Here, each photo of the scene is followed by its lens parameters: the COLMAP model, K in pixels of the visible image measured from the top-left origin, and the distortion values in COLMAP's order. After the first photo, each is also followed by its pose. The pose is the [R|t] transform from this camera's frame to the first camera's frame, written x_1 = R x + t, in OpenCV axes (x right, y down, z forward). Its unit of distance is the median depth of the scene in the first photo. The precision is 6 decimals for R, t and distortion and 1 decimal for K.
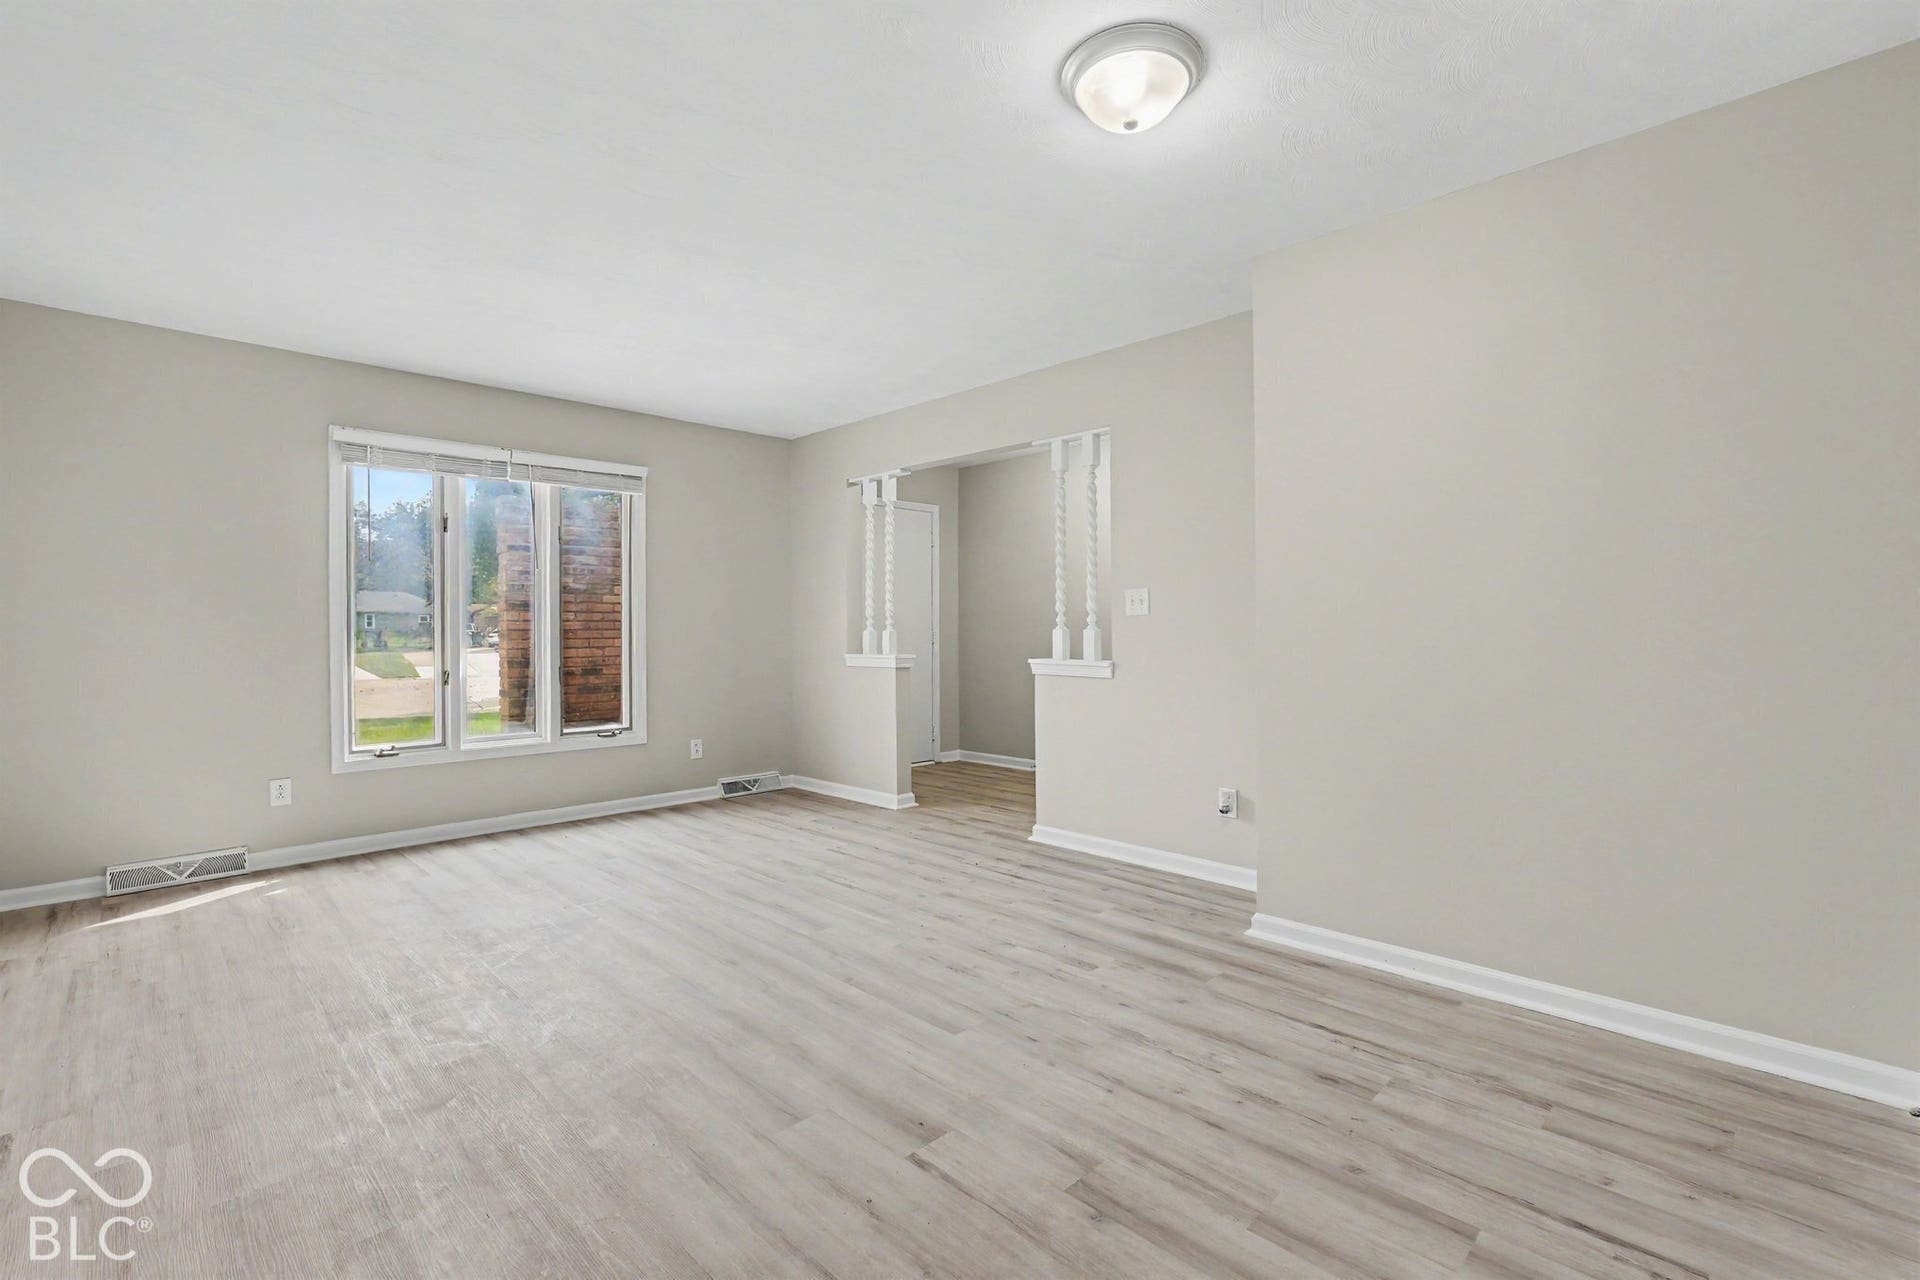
lens RADIAL K [[844.7, 0, 960.6], [0, 844.7, 634.9], [0, 0, 1]] dist [0.001003, 0.000188]
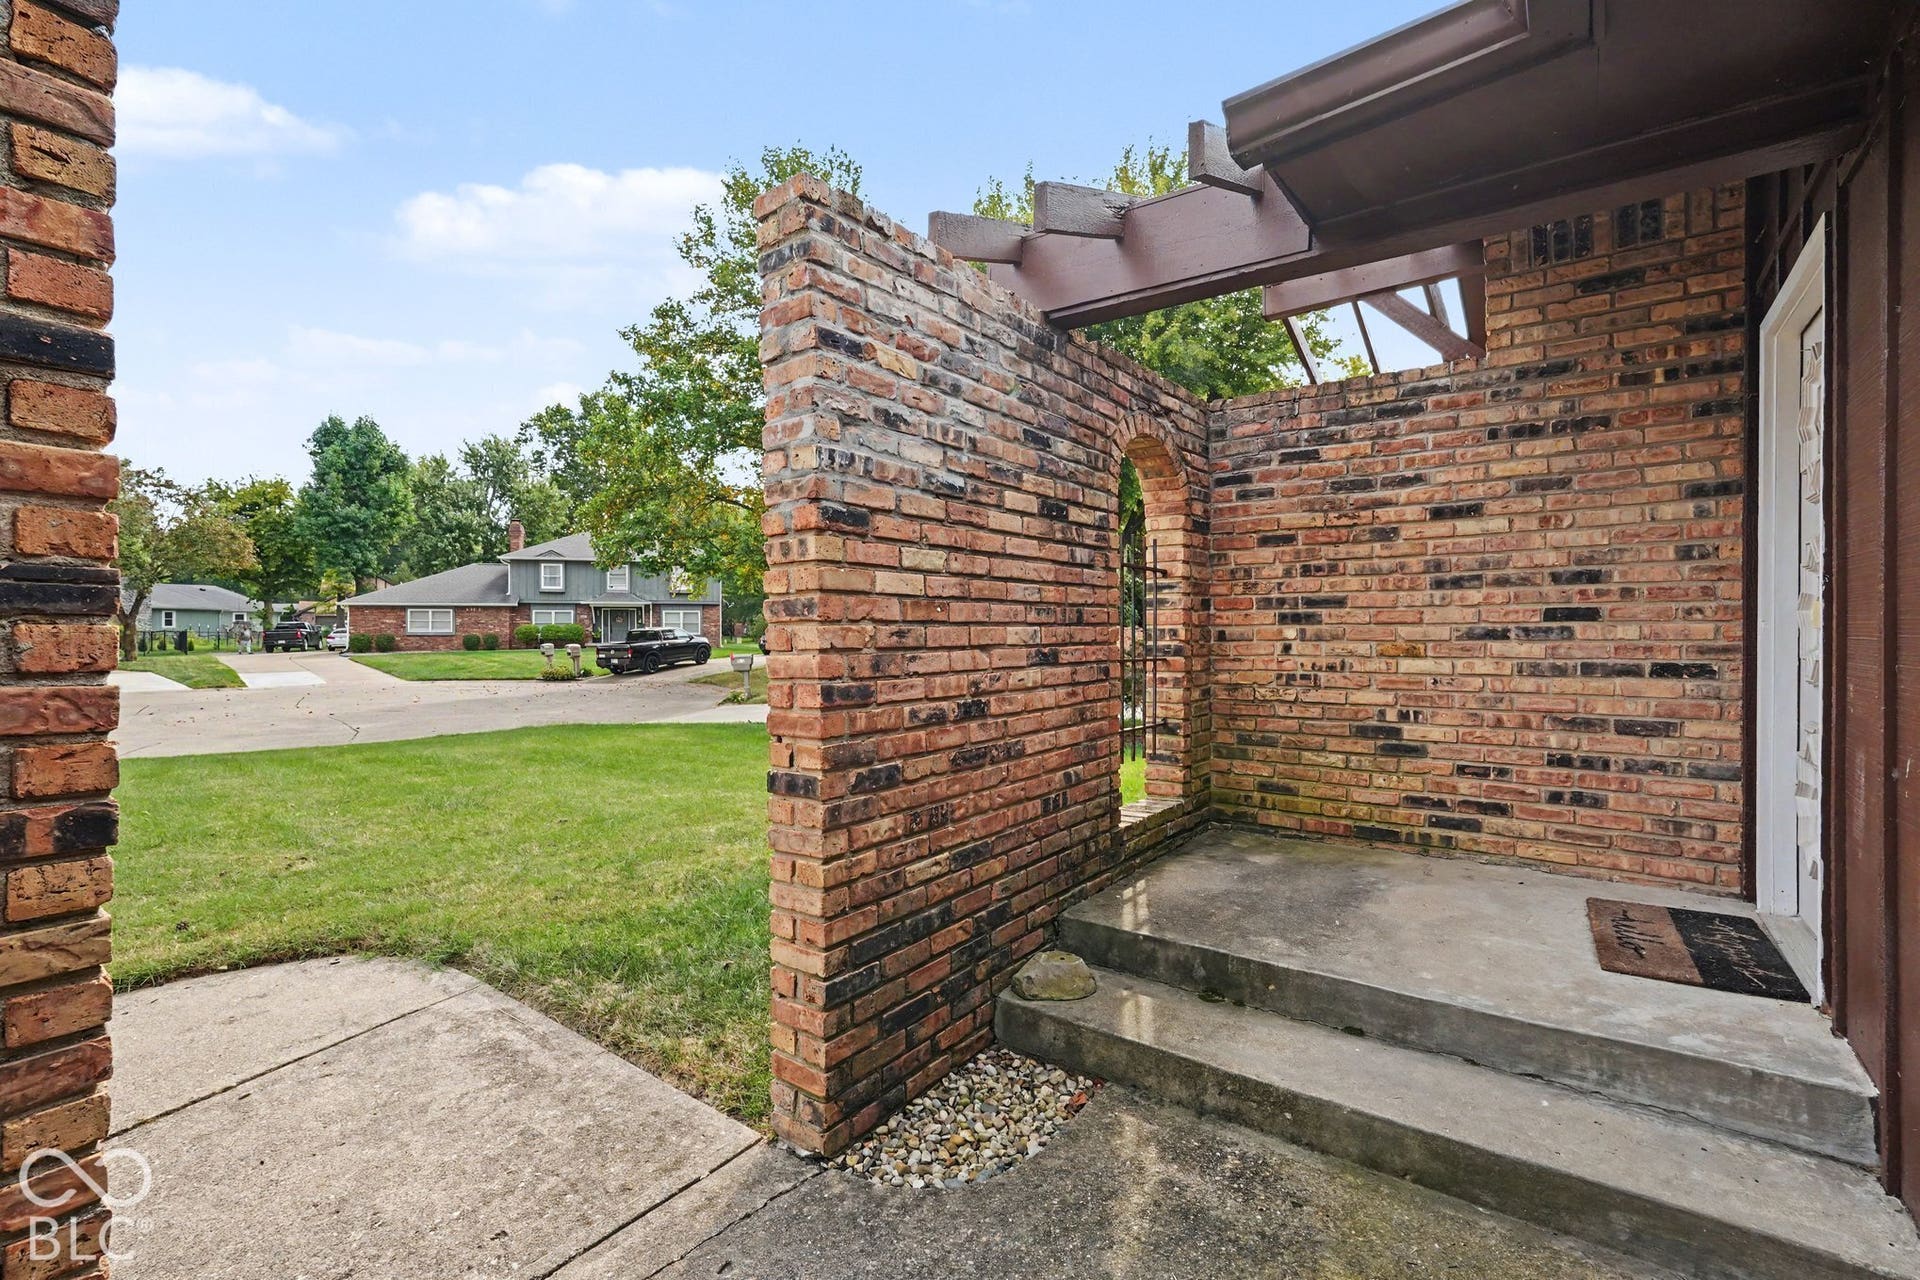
lens RADIAL K [[844.7, 0, 970.6], [0, 844.7, 636.1], [0, 0, 1]] dist [0.001003, 0.000188]
pose [[0.988702, 0.004137, 0.149835, -0.081236], [-0.003714, 0.999988, -0.003104, 0.001913], [-0.149846, 0.002512, 0.988706, 0.103368]]
